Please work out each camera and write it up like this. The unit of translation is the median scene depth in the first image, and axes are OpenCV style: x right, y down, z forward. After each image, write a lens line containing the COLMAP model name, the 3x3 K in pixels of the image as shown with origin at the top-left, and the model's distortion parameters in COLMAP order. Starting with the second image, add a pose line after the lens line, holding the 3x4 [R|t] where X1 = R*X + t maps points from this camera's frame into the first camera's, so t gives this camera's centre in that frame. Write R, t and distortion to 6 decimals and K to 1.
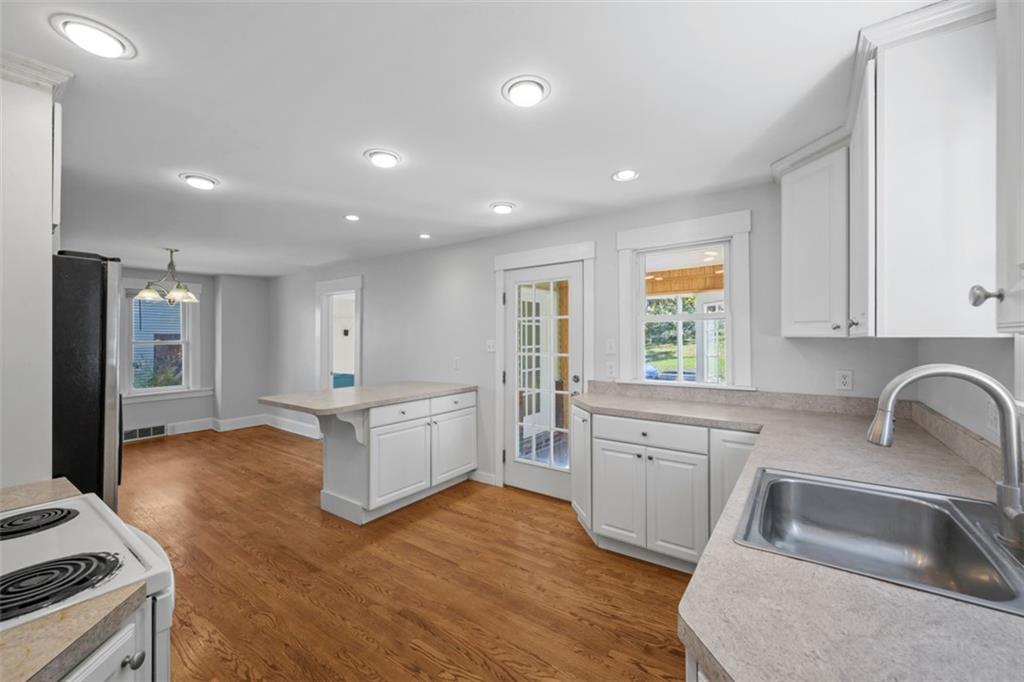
lens RADIAL K [[403.0, 0, 512.4], [0, 403.0, 341.8], [0, 0, 1]] dist [-0.002120, 0.000484]
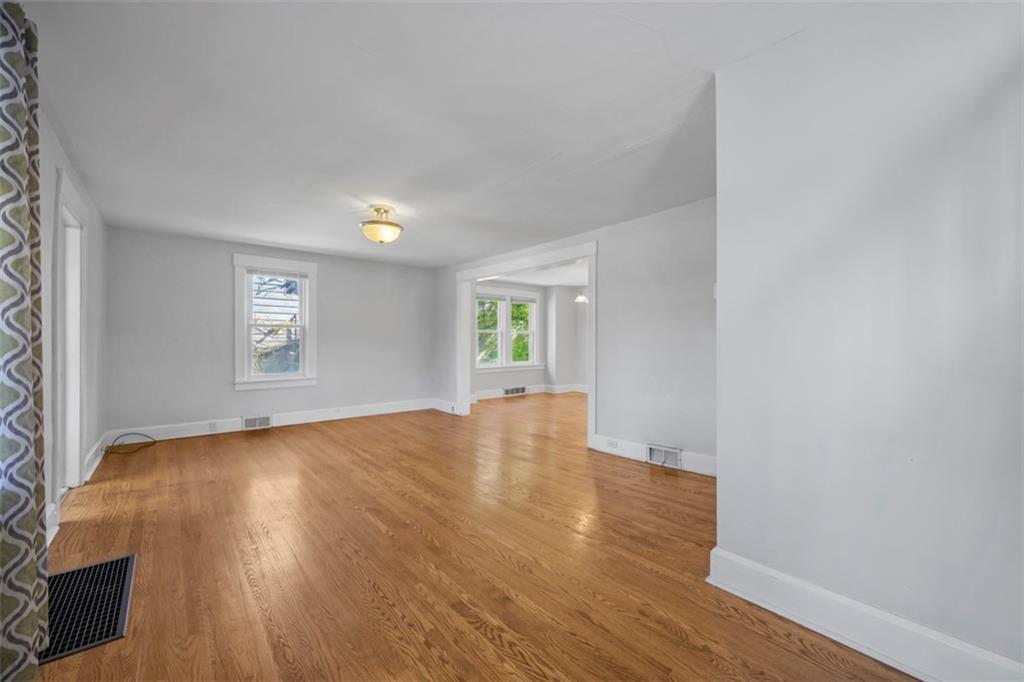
lens RADIAL K [[403.0, 0, 514.3], [0, 403.0, 340.3], [0, 0, 1]] dist [-0.002120, 0.000484]
pose [[0.973346, 0.003755, -0.229312, -0.548133], [-0.006959, 0.999889, -0.013163, 0.052260], [0.229237, 0.014408, 0.973264, -0.458693]]
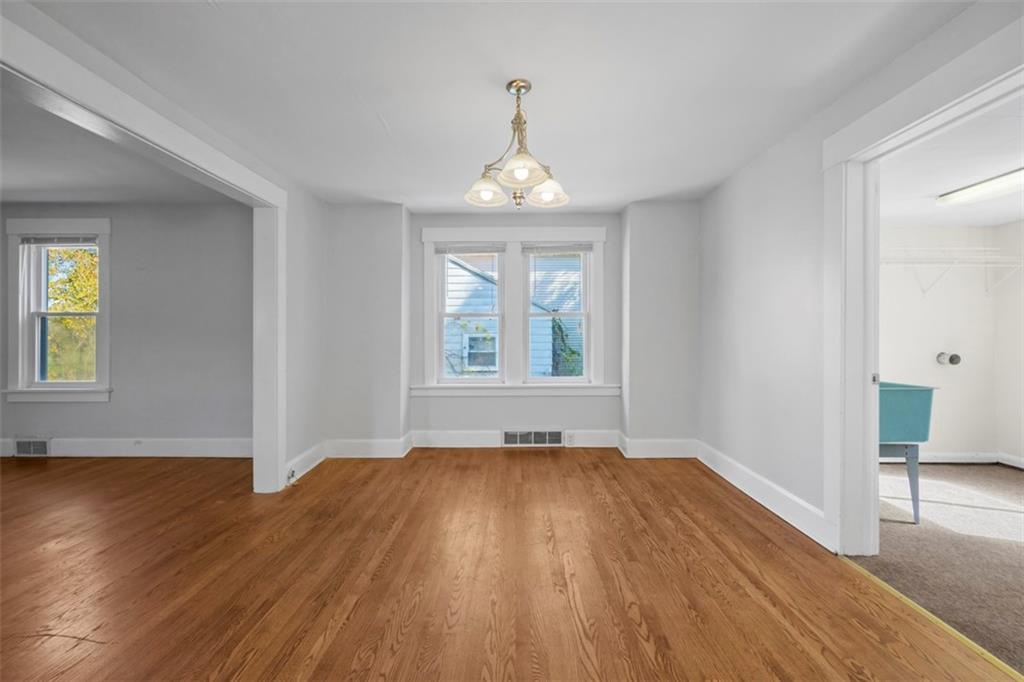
lens RADIAL K [[403.0, 0, 515.3], [0, 403.0, 337.1], [0, 0, 1]] dist [-0.002120, 0.000484]
pose [[0.586224, 0.006245, -0.810125, -0.332555], [-0.009226, 0.999957, 0.001032, 0.040862], [0.810096, 0.006869, 0.586257, 0.507265]]
